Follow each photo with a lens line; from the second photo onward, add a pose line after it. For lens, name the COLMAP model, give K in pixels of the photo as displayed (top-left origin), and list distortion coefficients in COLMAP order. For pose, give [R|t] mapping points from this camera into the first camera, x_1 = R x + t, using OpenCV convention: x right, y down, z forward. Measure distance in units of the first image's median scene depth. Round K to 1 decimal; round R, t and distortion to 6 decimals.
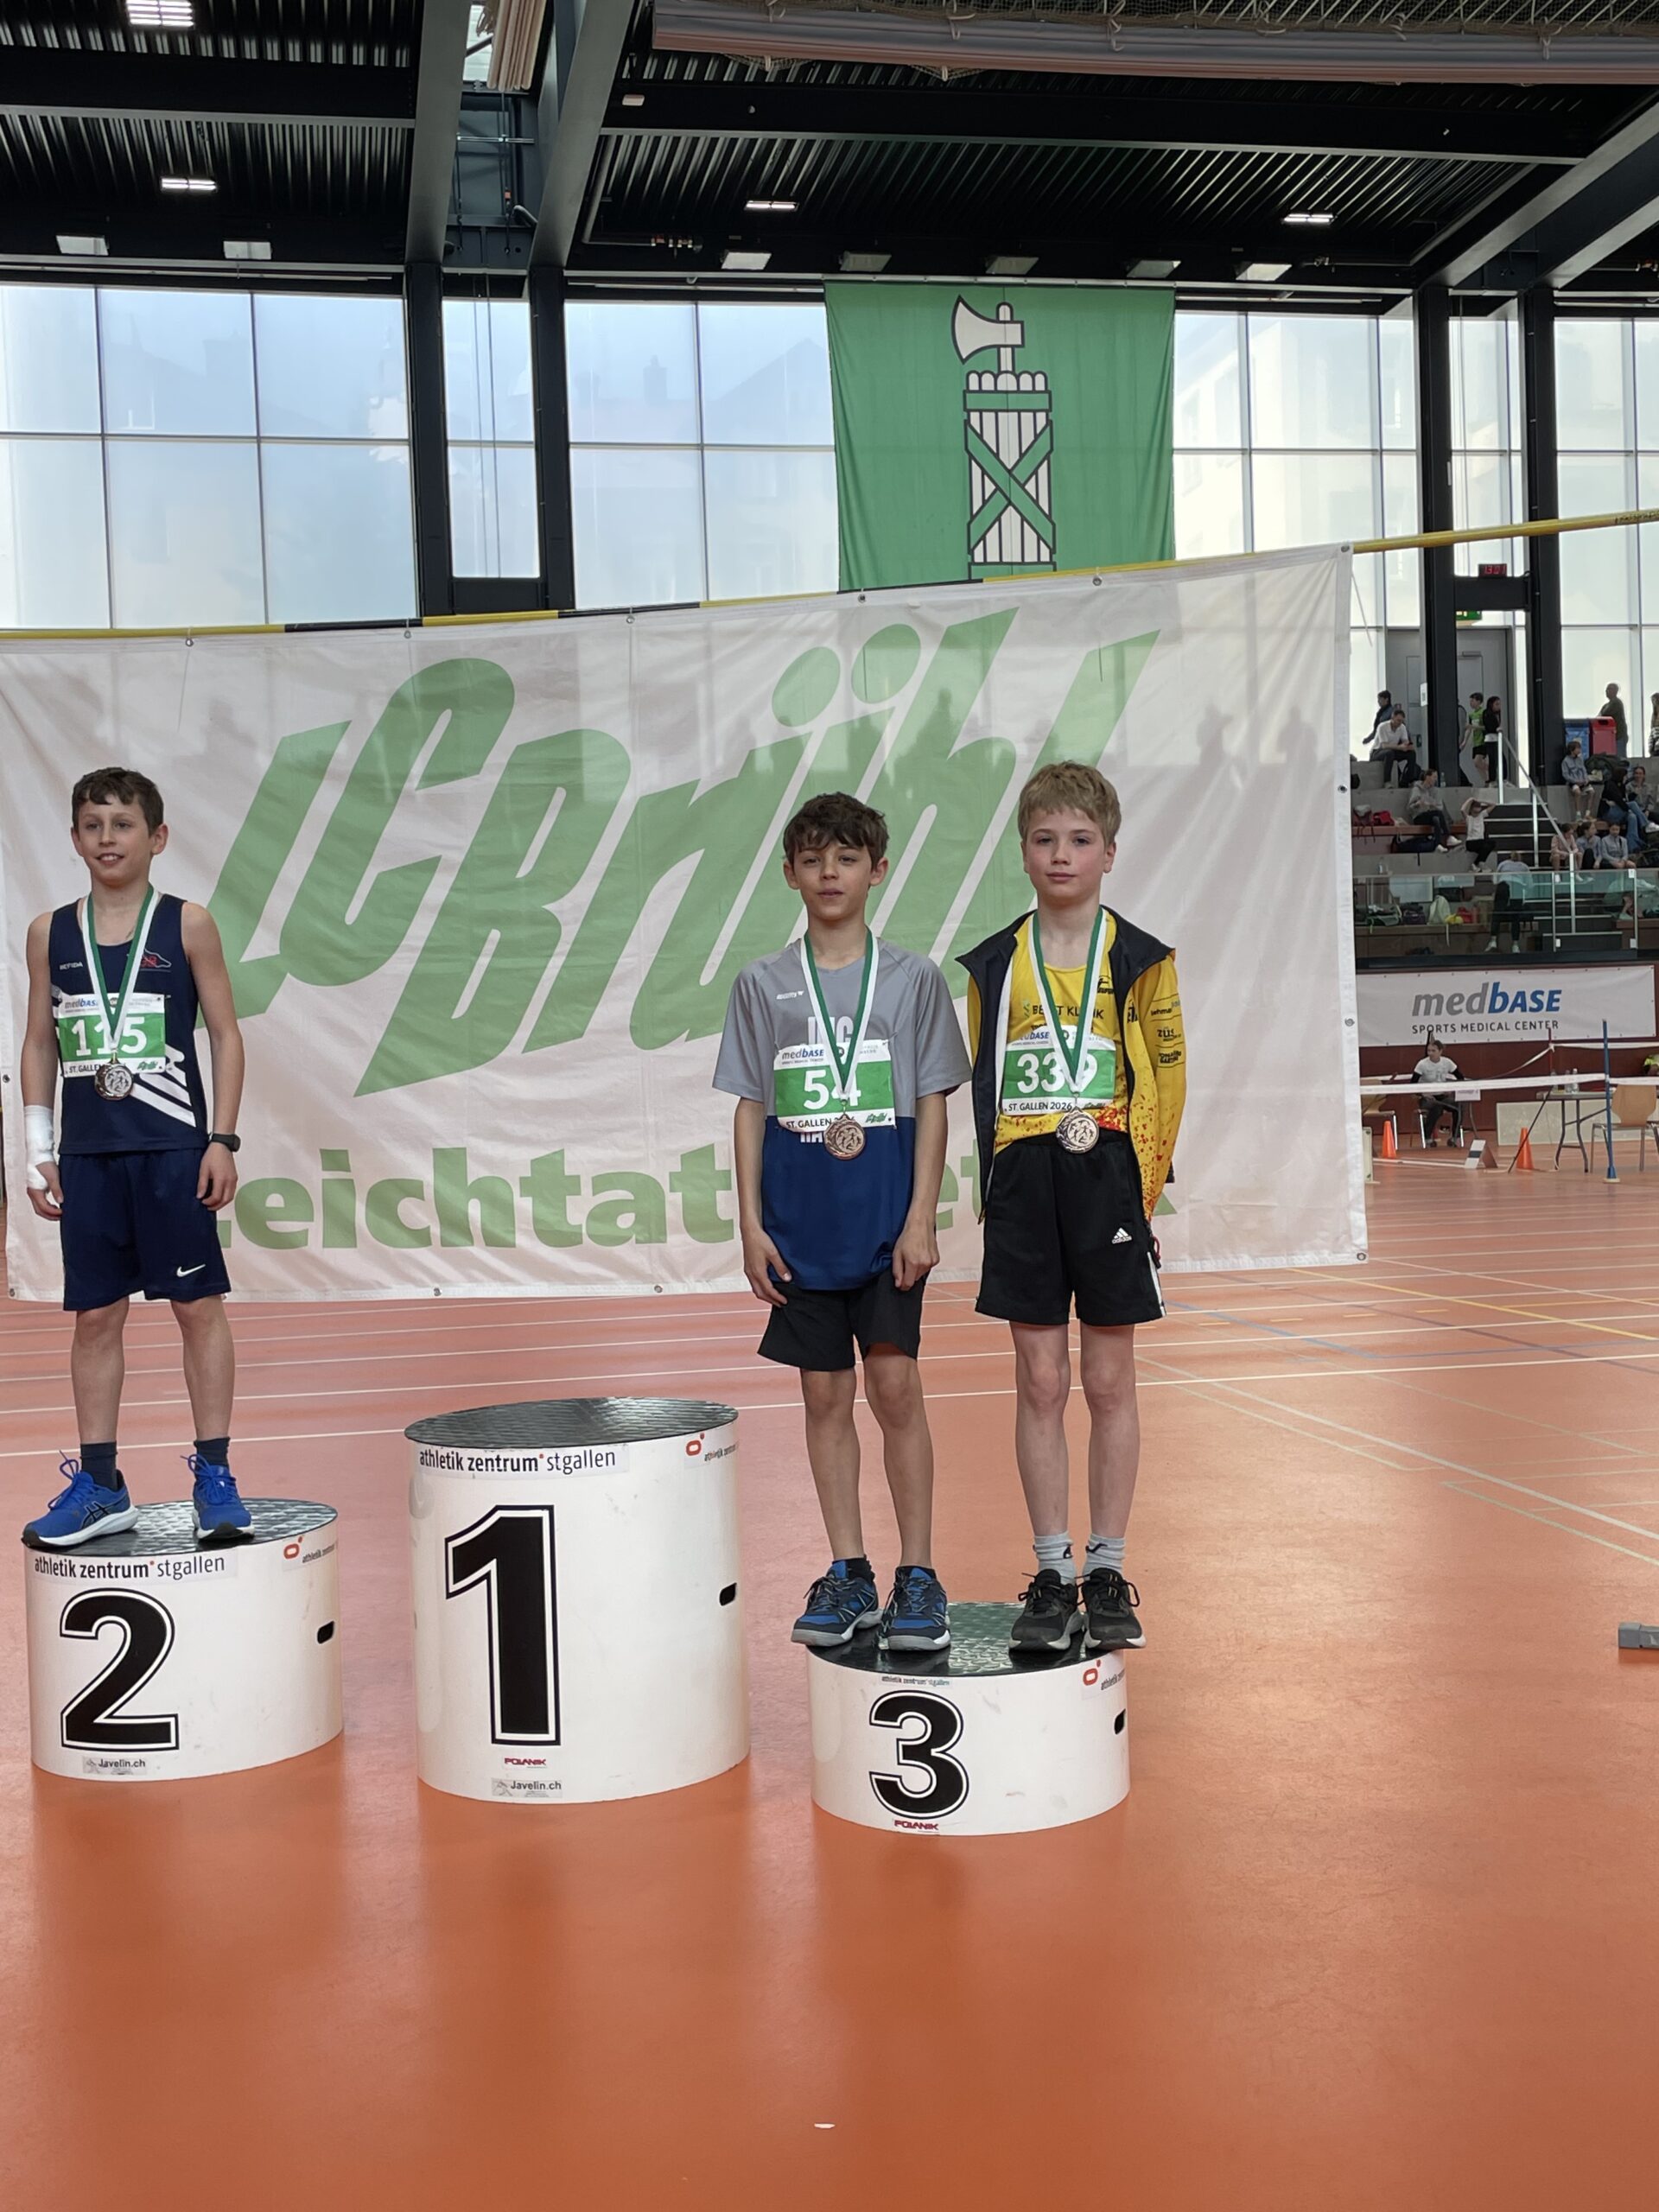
lens RADIAL K [[2537.4, 0, 829.5], [0, 2537.4, 1106.0], [0, 0, 1]] dist [0.024672, -0.001255]
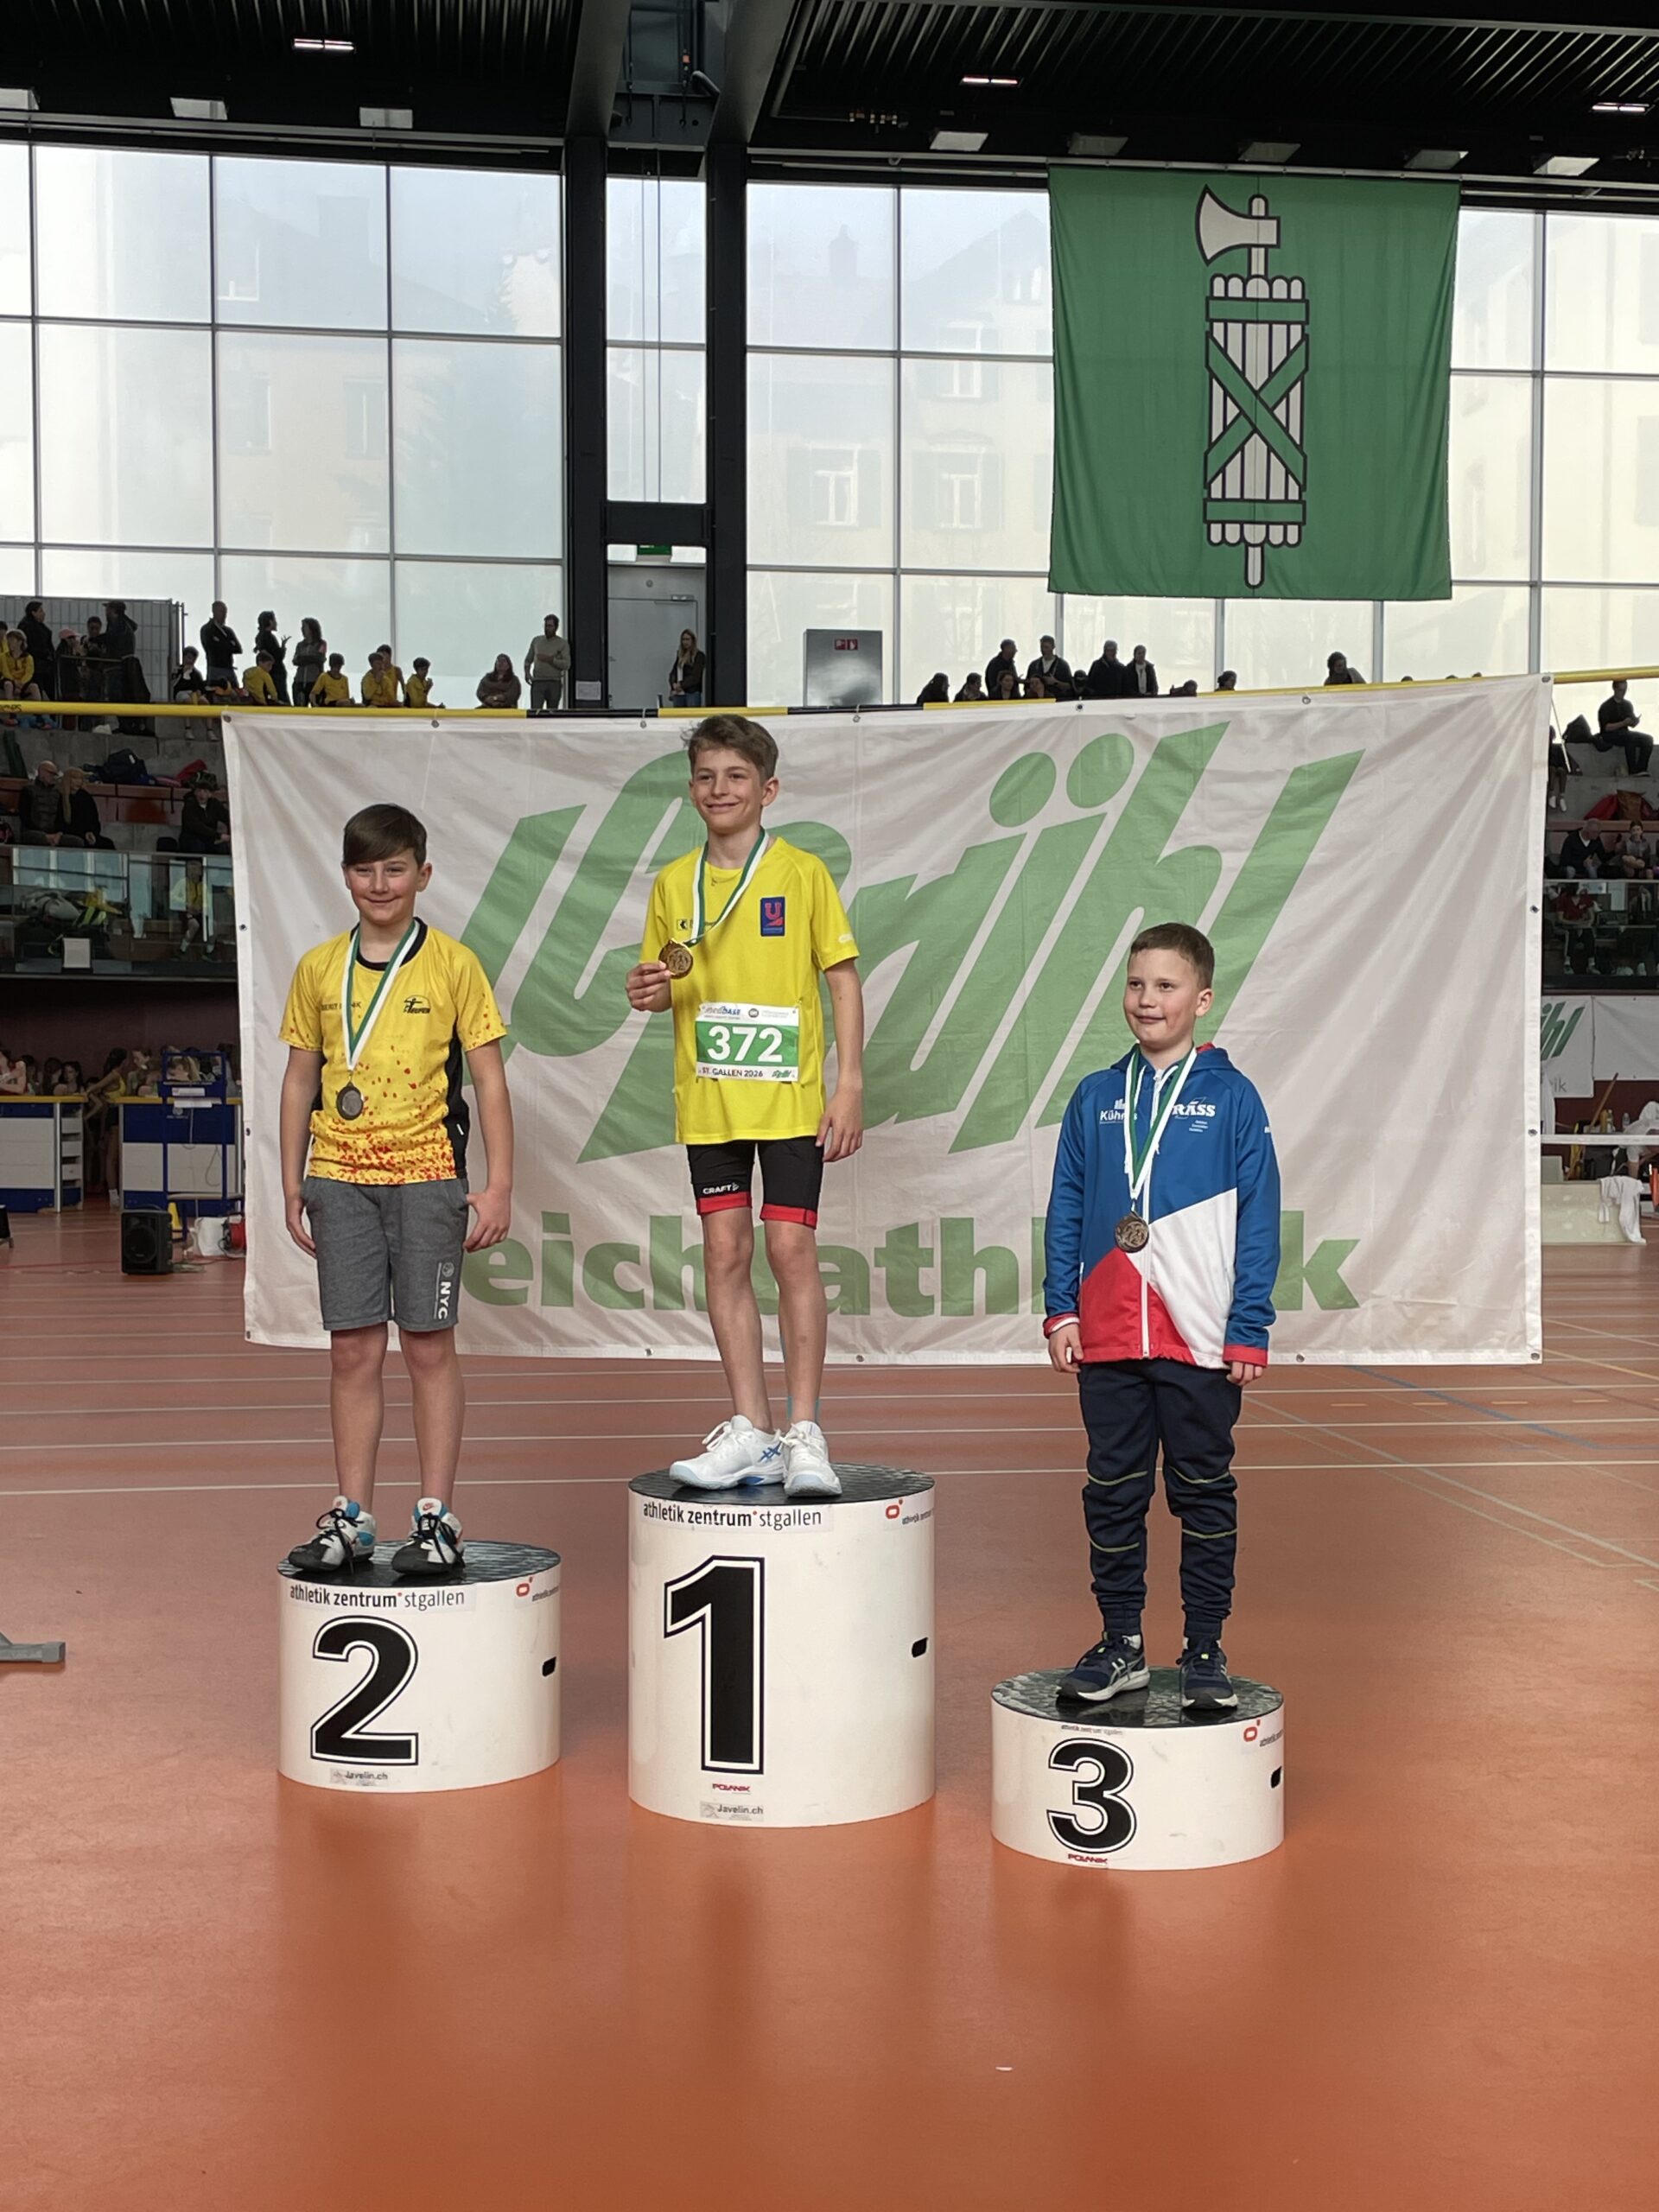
lens RADIAL K [[3786.5, 0, 829.5], [0, 3786.5, 1106.0], [0, 0, 1]] dist [0.218286, -1.403464]
pose [[0.998372, 0.037988, -0.042536, -0.016680], [-0.036886, 0.998971, 0.026385, -0.070865], [0.043494, -0.024773, 0.998746, -0.547358]]
